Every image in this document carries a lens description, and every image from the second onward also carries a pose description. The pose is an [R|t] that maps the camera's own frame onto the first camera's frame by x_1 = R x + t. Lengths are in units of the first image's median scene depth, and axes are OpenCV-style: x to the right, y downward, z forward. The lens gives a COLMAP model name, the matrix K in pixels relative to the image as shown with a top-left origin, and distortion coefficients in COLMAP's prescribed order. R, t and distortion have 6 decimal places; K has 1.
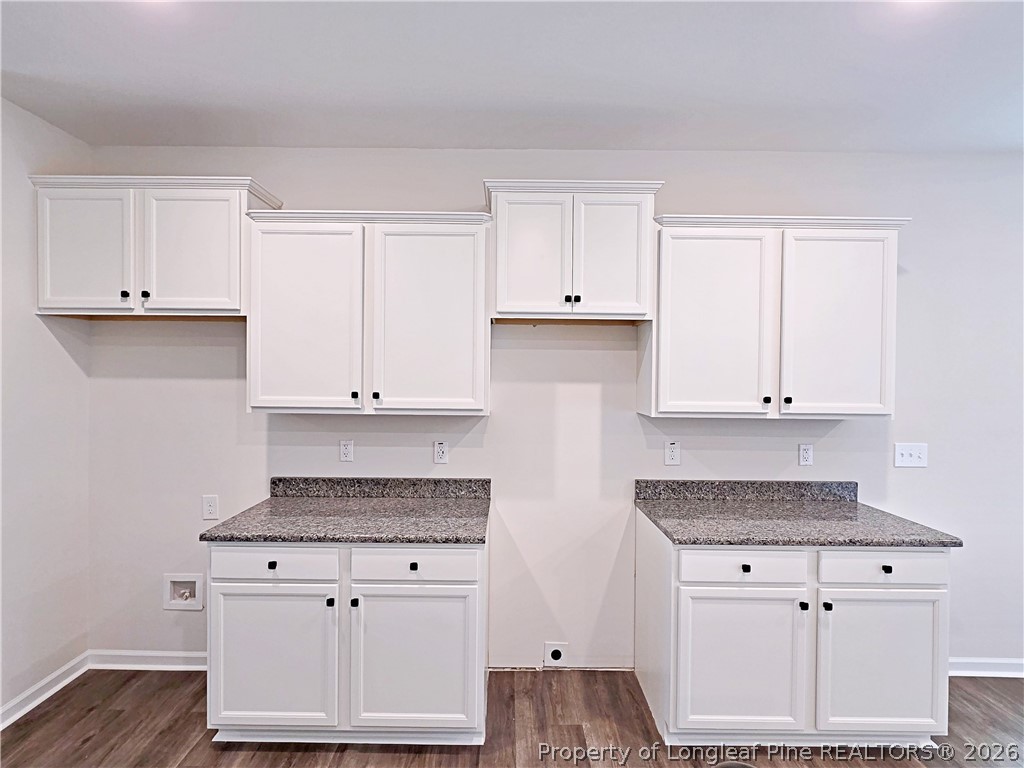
lens RADIAL K [[512.8, 0, 507.9], [0, 512.8, 379.0], [0, 0, 1]] dist [0.000662, 0.000552]
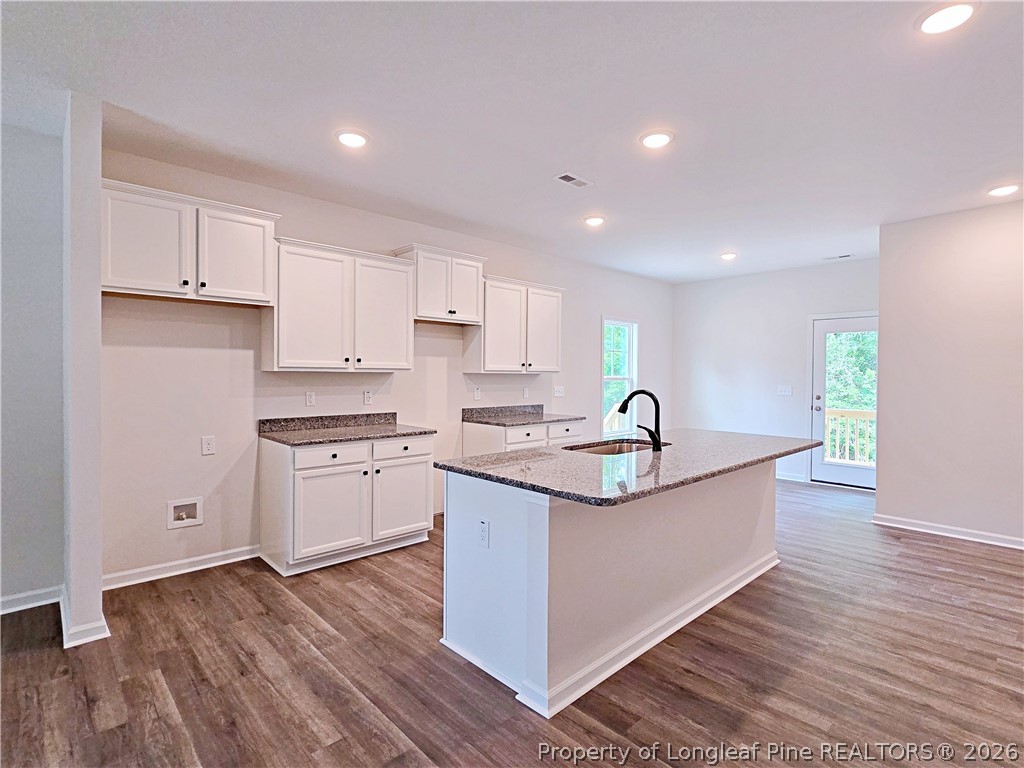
lens RADIAL K [[512.8, 0, 507.9], [0, 512.8, 379.0], [0, 0, 1]] dist [0.000662, 0.000552]
pose [[0.731110, -0.011591, 0.682161, -0.998402], [0.004023, 0.999912, 0.012678, 0.070322], [-0.682248, -0.006524, 0.731092, -0.539279]]
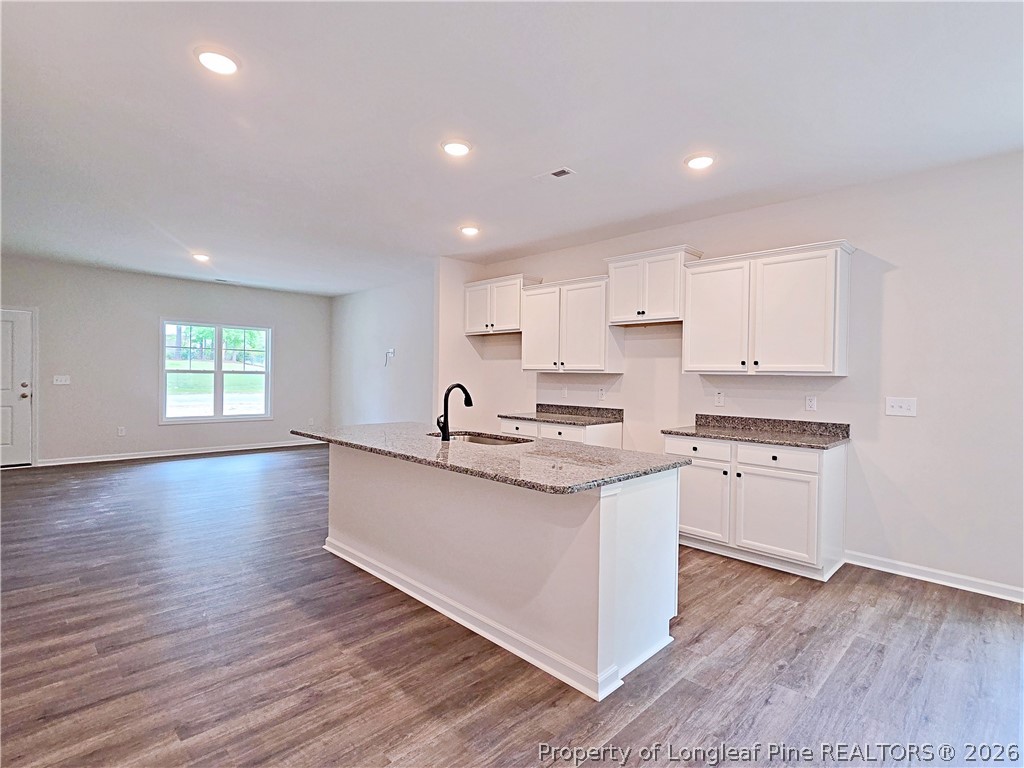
lens RADIAL K [[512.8, 0, 507.9], [0, 512.8, 379.0], [0, 0, 1]] dist [0.000662, 0.000552]
pose [[0.701795, 0.007277, -0.712342, 1.107033], [-0.013264, 0.999908, -0.002854, 0.102609], [0.712256, 0.011451, 0.701827, -0.693503]]
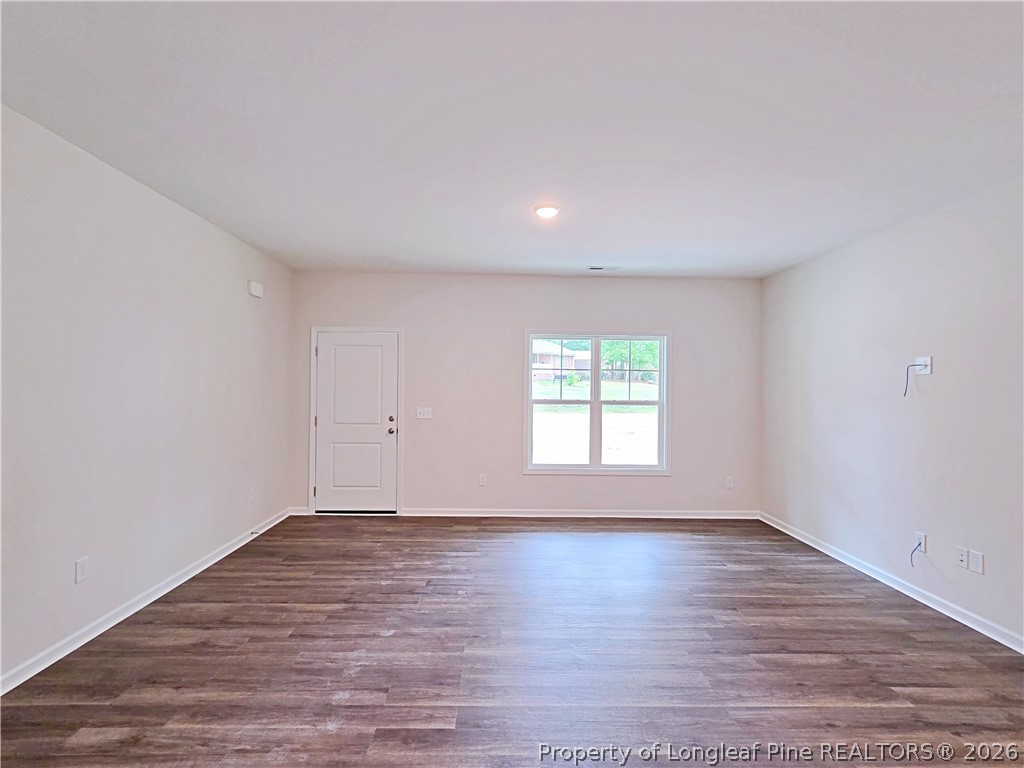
lens RADIAL K [[489.5, 0, 506.9], [0, 489.5, 383.0], [0, 0, 1]] dist [0.000082, -0.000295]
pose [[0.018473, -0.016981, -0.999685, -0.390958], [-0.017218, 0.999702, -0.017300, 0.028274], [0.999681, 0.017532, 0.018175, -0.127907]]
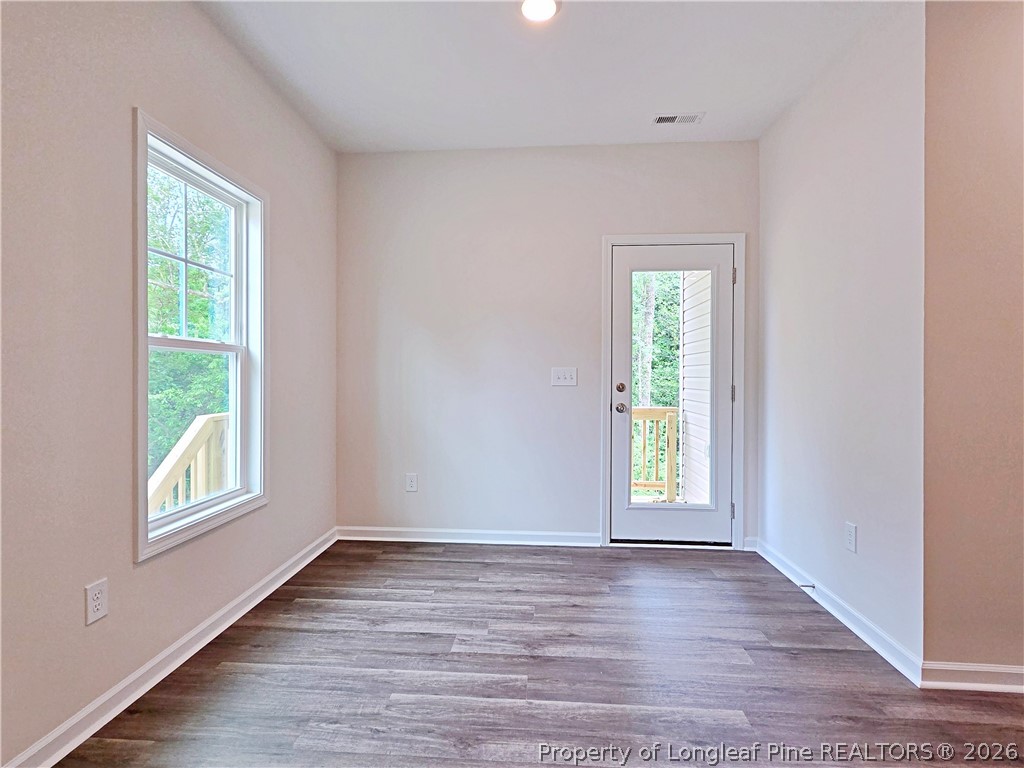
lens RADIAL K [[512.8, 0, 507.9], [0, 512.8, 379.0], [0, 0, 1]] dist [0.000662, 0.000552]
pose [[0.074755, -0.012172, 0.997128, 0.462311], [0.004839, 0.999918, 0.011843, 0.159676], [-0.997190, 0.003940, 0.074808, 0.477482]]
